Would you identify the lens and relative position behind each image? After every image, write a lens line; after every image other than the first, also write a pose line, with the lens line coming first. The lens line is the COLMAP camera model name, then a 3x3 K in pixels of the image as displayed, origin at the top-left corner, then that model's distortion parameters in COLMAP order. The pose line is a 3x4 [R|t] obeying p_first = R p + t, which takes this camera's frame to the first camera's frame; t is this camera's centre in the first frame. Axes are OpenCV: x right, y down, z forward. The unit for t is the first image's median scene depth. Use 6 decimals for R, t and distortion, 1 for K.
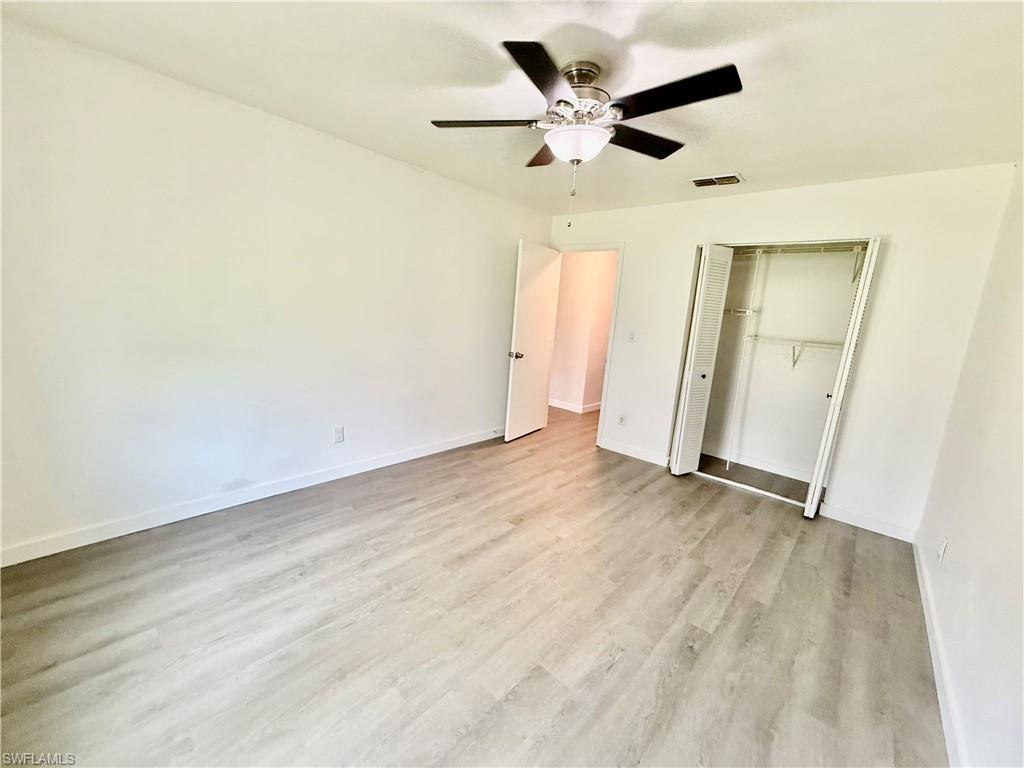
lens RADIAL K [[407.7, 0, 509.6], [0, 407.7, 383.8], [0, 0, 1]] dist [0.001874, 0.000266]
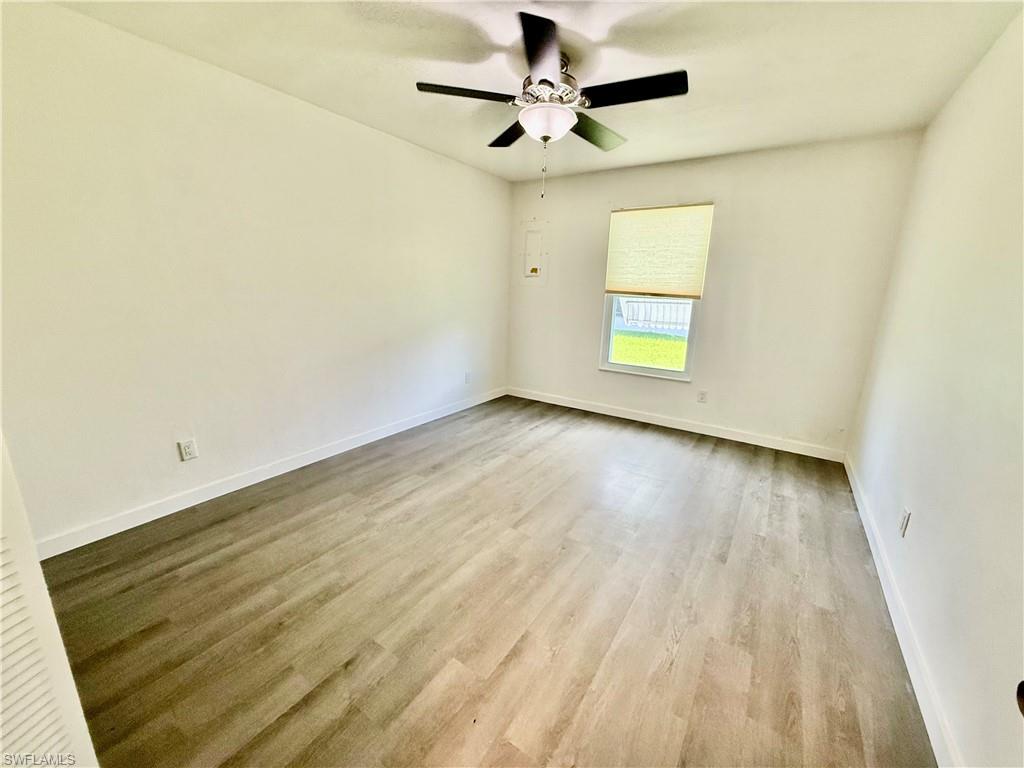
lens RADIAL K [[407.7, 0, 509.6], [0, 407.7, 383.8], [0, 0, 1]] dist [0.001874, 0.000266]
pose [[-0.985573, -0.061841, -0.157546, 0.279408], [-0.119249, 0.914290, 0.387110, -0.248448], [0.120104, 0.400313, -0.908474, 1.611314]]
